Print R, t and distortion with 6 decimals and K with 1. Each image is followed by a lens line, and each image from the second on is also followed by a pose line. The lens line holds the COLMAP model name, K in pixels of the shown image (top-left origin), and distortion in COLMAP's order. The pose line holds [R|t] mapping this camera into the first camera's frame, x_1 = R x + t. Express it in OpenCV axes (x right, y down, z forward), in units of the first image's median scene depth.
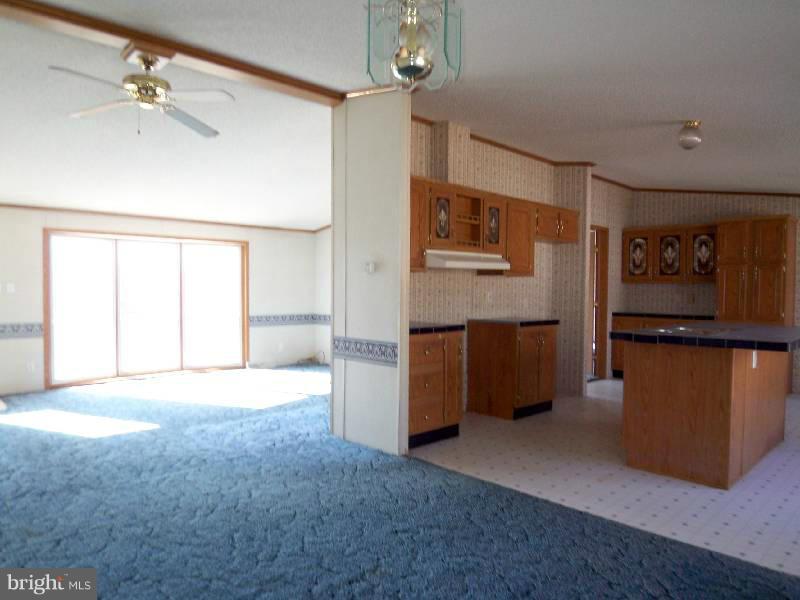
lens RADIAL K [[551.7, 0, 400.0], [0, 551.7, 300.0], [0, 0, 1]] dist [-0.001684, -0.051736]
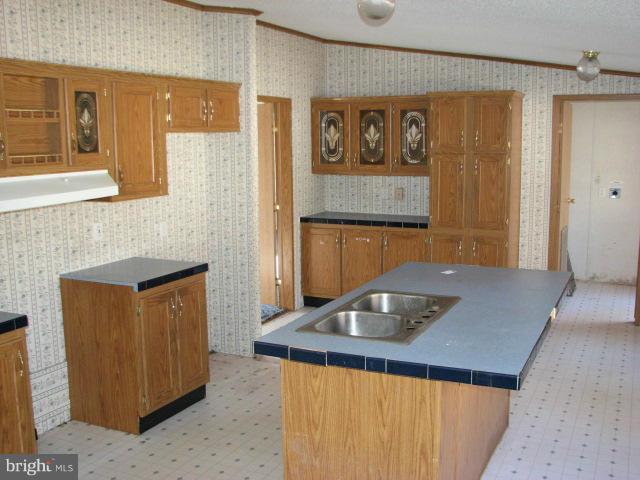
lens RADIAL K [[708.1, 0, 323.8], [0, 708.1, 238.9], [0, 0, 1]] dist [-0.201810, 0.306407]
pose [[0.934593, -0.070350, 0.348692, 0.121302], [0.025775, 0.991065, 0.130868, -0.088330], [-0.354783, -0.113321, 0.928056, 0.181157]]
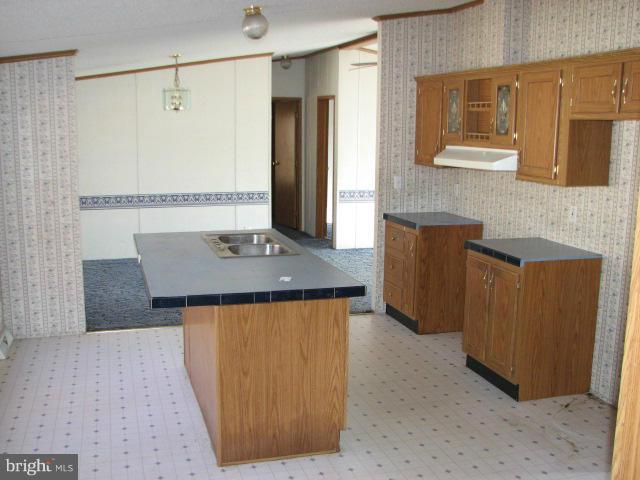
lens RADIAL K [[708.1, 0, 323.8], [0, 708.1, 238.9], [0, 0, 1]] dist [-0.201810, 0.306407]
pose [[-0.454025, 0.127589, -0.881806, 0.968424], [-0.035359, 0.986334, 0.160919, -0.092302], [0.890287, 0.104241, -0.443308, 1.054866]]
